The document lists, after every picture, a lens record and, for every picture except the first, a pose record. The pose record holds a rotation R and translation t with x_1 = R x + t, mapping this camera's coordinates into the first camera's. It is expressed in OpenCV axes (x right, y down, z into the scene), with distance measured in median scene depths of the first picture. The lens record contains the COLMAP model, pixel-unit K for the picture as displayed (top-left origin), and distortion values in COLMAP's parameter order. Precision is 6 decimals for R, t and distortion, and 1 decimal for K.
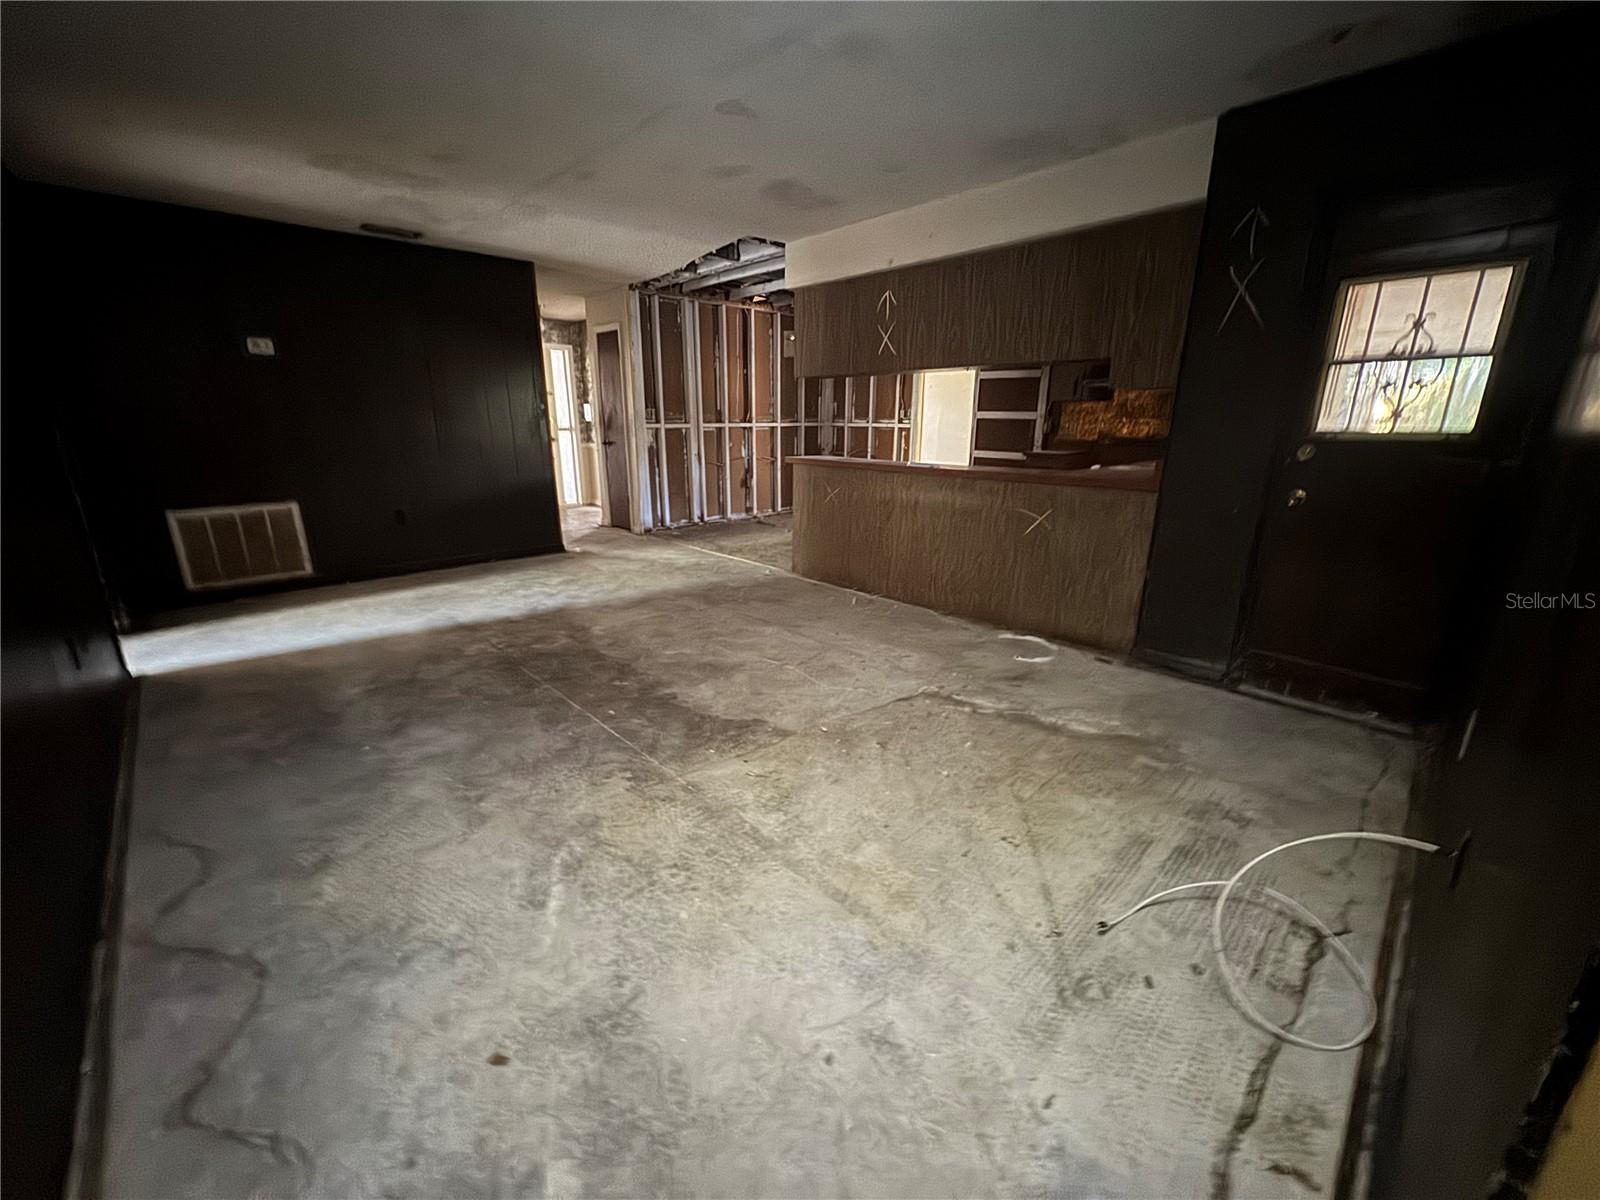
lens RADIAL K [[636.4, 0, 801.6], [0, 636.4, 599.7], [0, 0, 1]] dist [-0.001914, 0.000542]
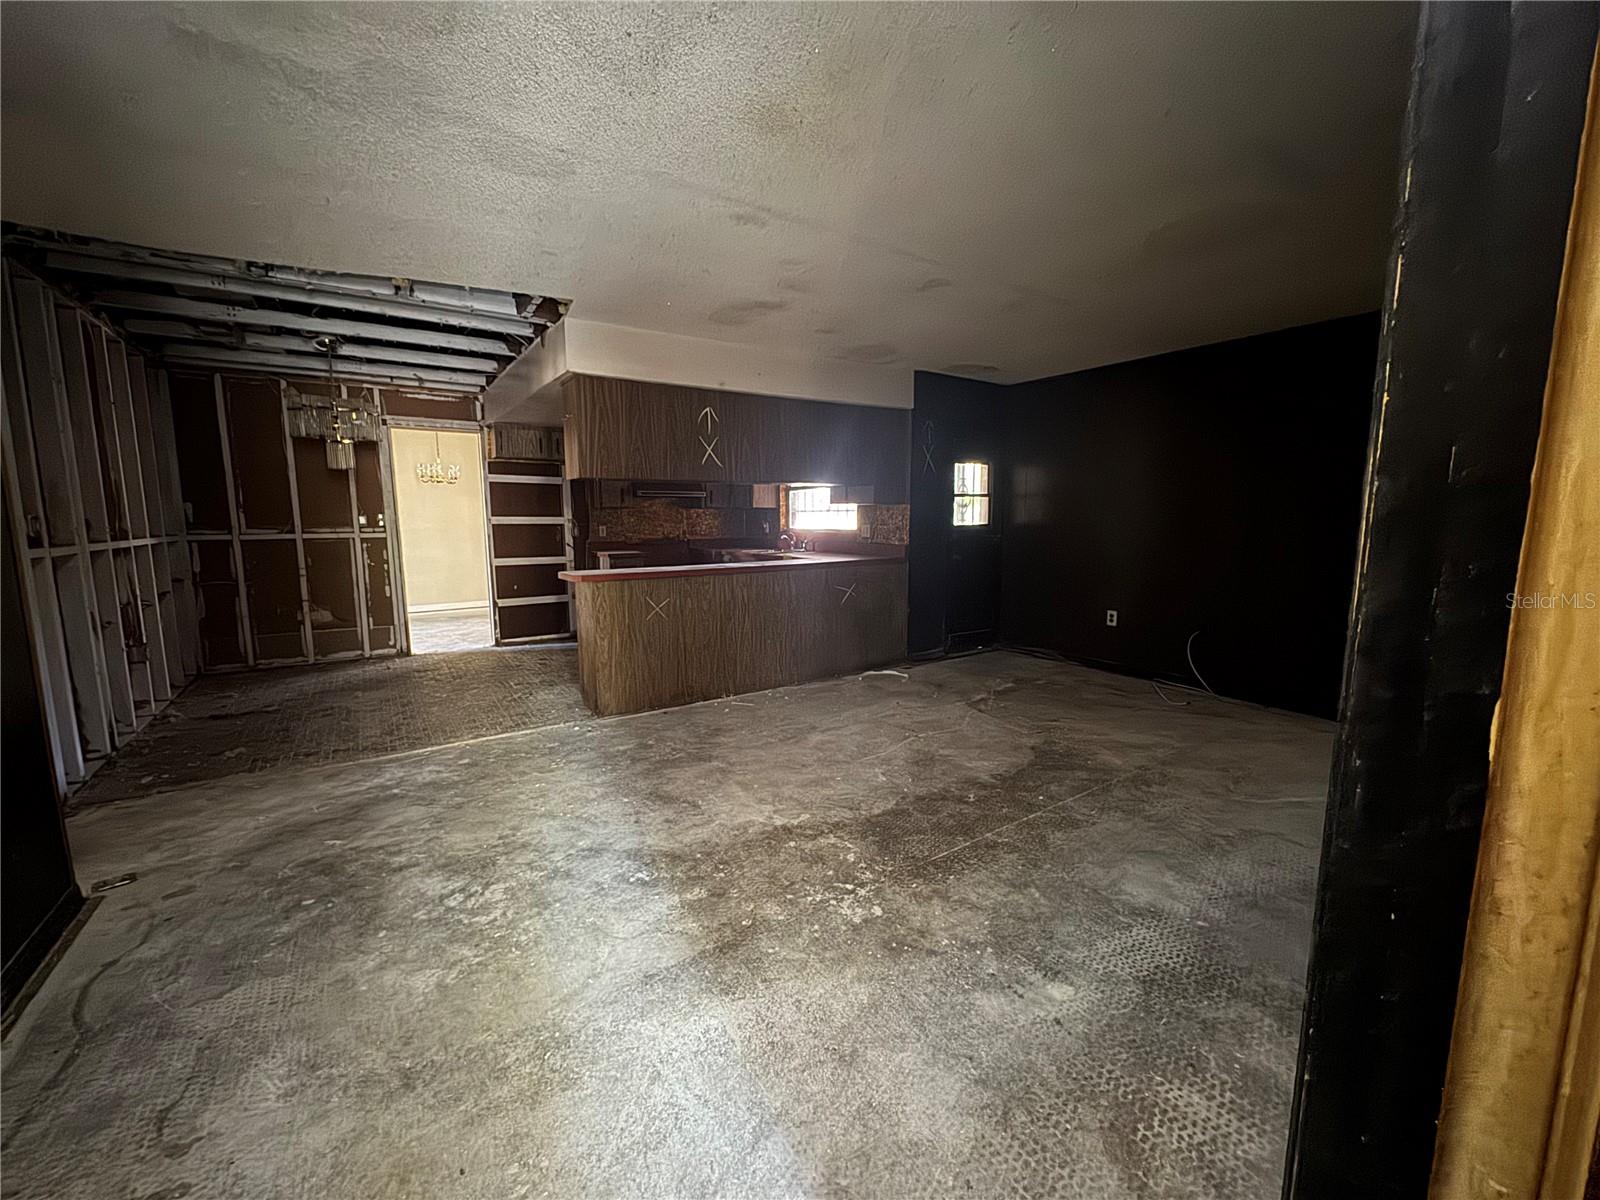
lens RADIAL K [[636.4, 0, 801.3], [0, 636.4, 599.5], [0, 0, 1]] dist [-0.001914, 0.000542]
pose [[0.164744, -0.130985, 0.977600, -1.072004], [0.278952, 0.956866, 0.081198, -0.264028], [-0.946068, 0.259327, 0.194177, 0.865070]]
